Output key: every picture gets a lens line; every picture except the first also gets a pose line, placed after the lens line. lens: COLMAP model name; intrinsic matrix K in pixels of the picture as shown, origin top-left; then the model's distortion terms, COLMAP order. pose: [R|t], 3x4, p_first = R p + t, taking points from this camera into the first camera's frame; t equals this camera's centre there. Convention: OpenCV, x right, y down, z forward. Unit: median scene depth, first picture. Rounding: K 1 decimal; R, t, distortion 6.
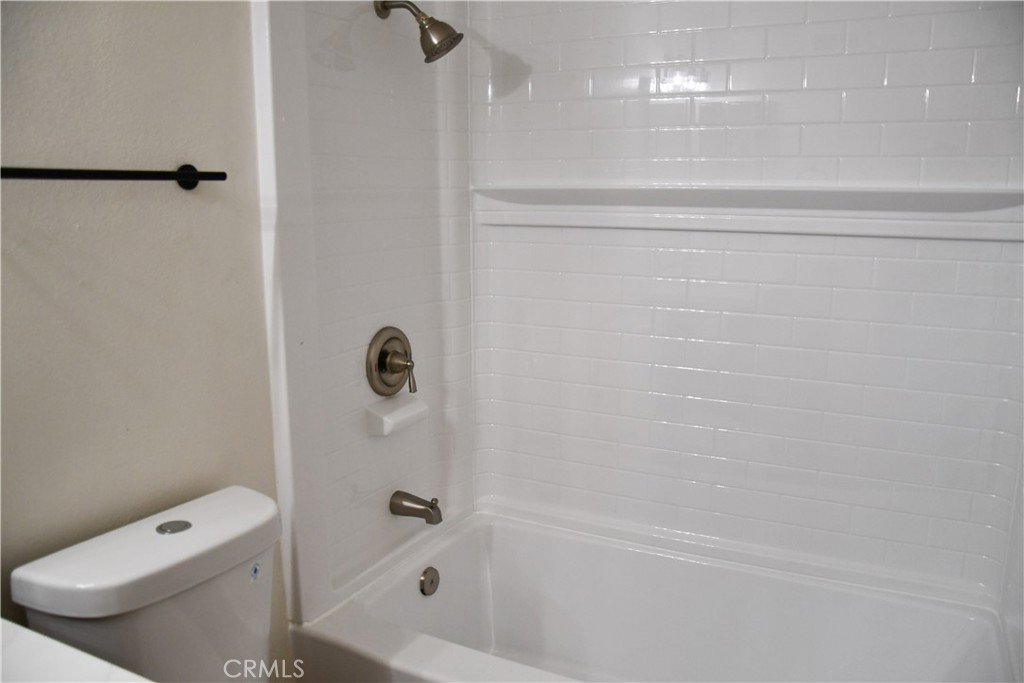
lens RADIAL K [[807.7, 0, 519.0], [0, 807.7, 354.6], [0, 0, 1]] dist [-0.150924, 0.101119]
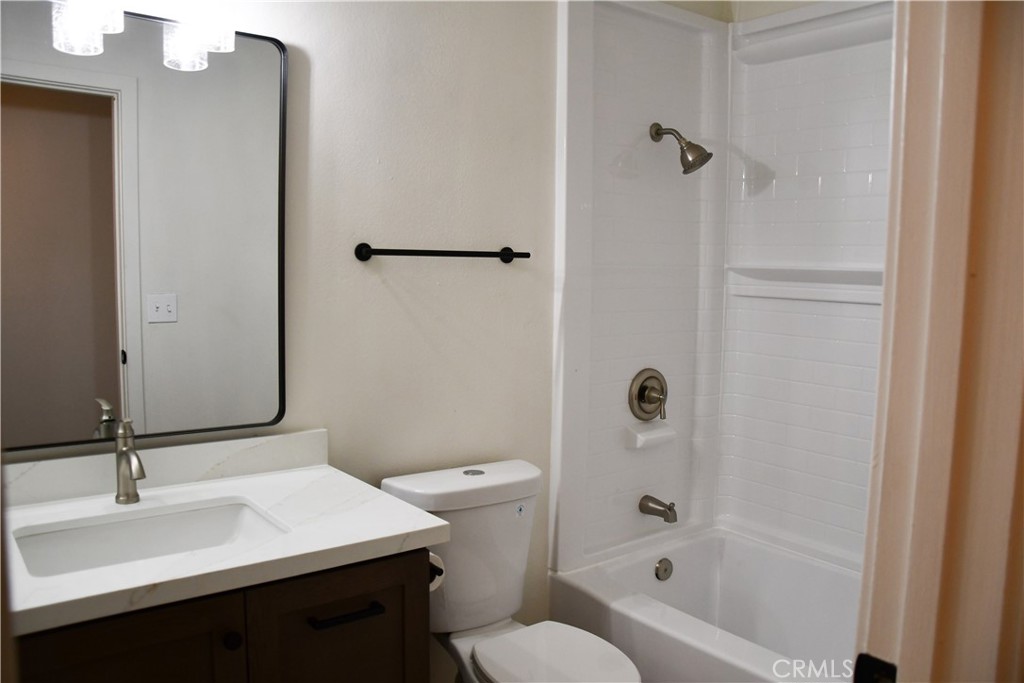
lens RADIAL K [[807.7, 0, 512.9], [0, 807.7, 349.5], [0, 0, 1]] dist [-0.150924, 0.101119]
pose [[0.903339, 0.056760, -0.425155, 0.196784], [-0.096928, 0.992579, -0.073432, 0.053676], [0.417832, 0.107543, 0.902137, -0.296138]]
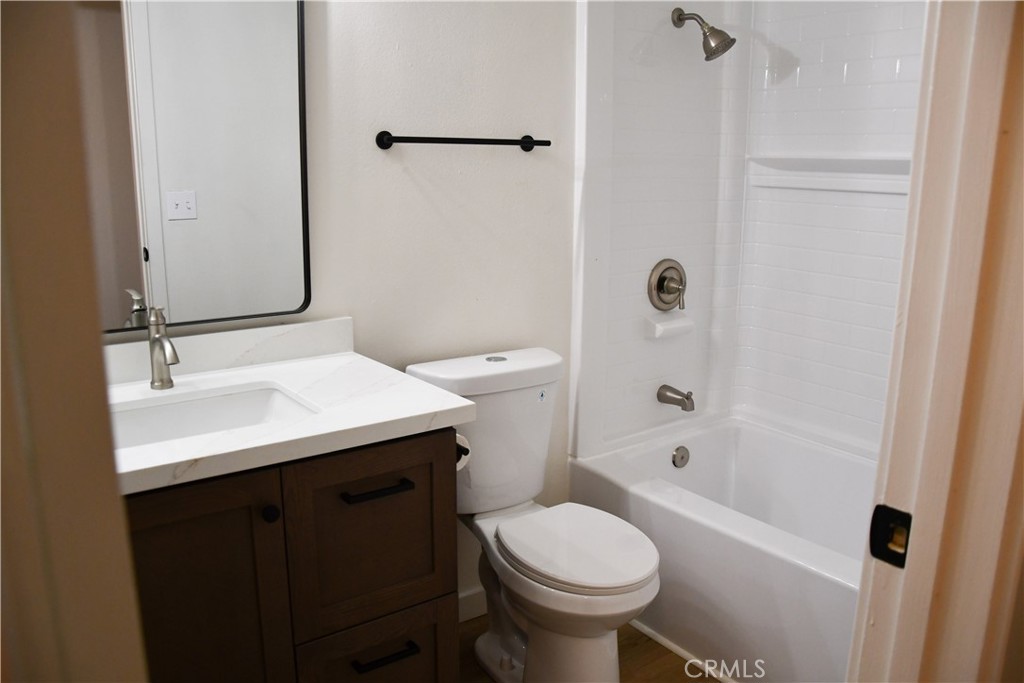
lens RADIAL K [[807.7, 0, 509.4], [0, 807.7, 351.5], [0, 0, 1]] dist [-0.150924, 0.101119]
pose [[0.894377, 0.105281, -0.434749, 0.194721], [-0.092356, 0.994428, 0.050820, 0.074502], [0.437677, -0.005300, 0.899117, -0.310425]]
